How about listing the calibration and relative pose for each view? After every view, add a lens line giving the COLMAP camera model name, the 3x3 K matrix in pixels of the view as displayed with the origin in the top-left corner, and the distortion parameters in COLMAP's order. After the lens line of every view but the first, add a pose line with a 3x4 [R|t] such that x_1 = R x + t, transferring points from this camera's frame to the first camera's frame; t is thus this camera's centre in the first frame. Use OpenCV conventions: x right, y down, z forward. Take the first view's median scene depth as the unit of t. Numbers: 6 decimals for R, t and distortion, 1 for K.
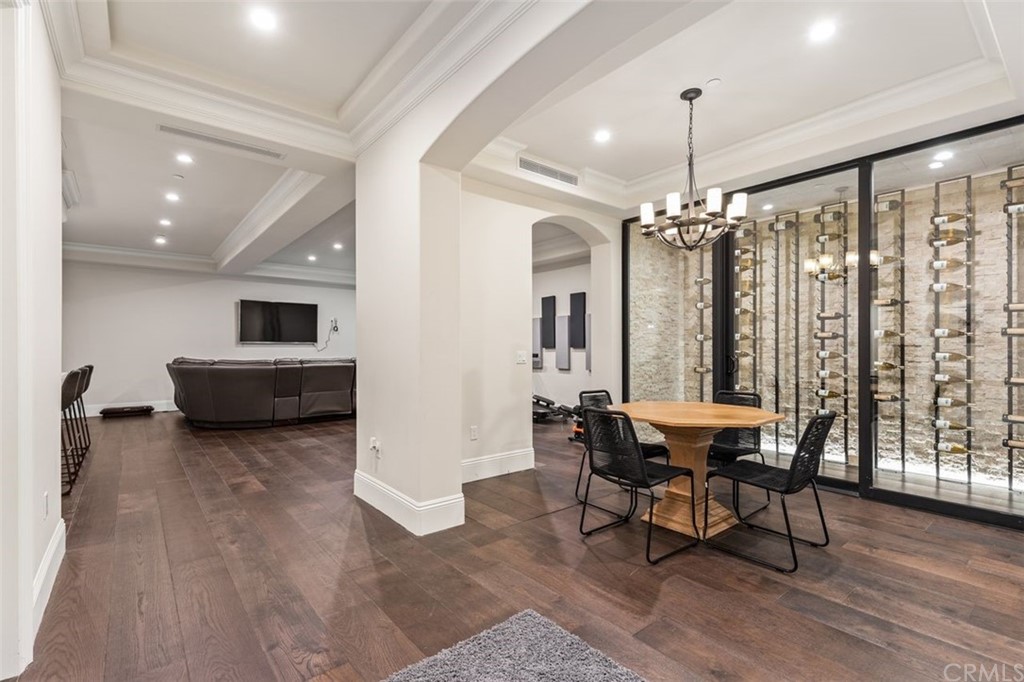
lens RADIAL K [[466.1, 0, 507.3], [0, 466.1, 344.8], [0, 0, 1]] dist [-0.004440, -0.000409]
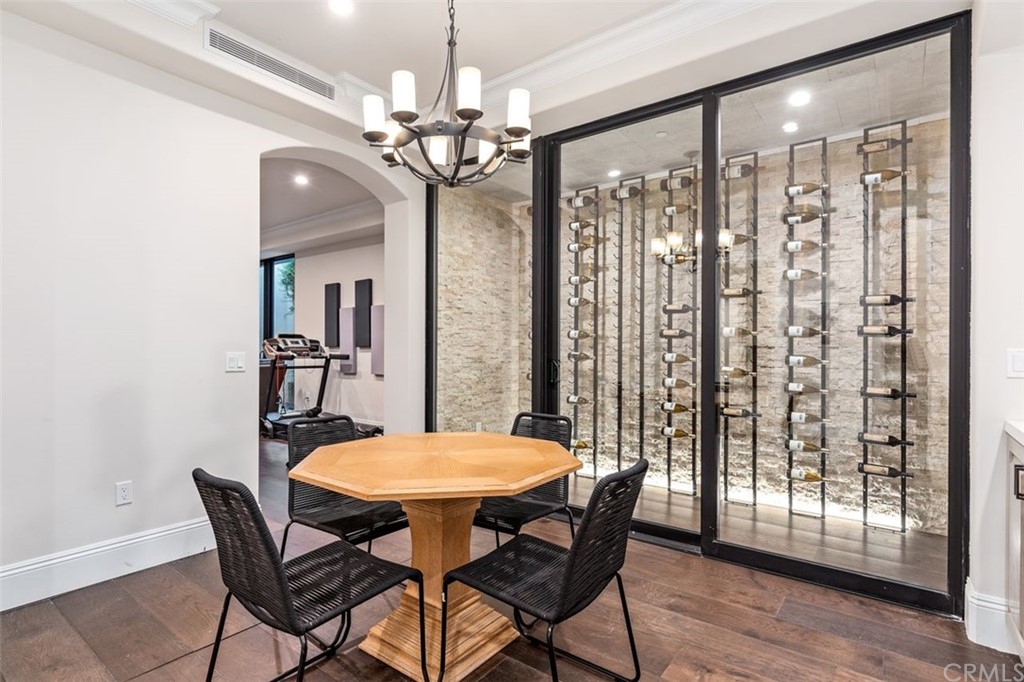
lens RADIAL K [[507.7, 0, 514.3], [0, 507.7, 342.1], [0, 0, 1]] dist [-0.012193, -0.002306]
pose [[0.968338, 0.008163, 0.249508, 0.228328], [-0.007285, 0.999964, -0.004442, 0.000650], [-0.249535, 0.002484, 0.968362, 0.254317]]
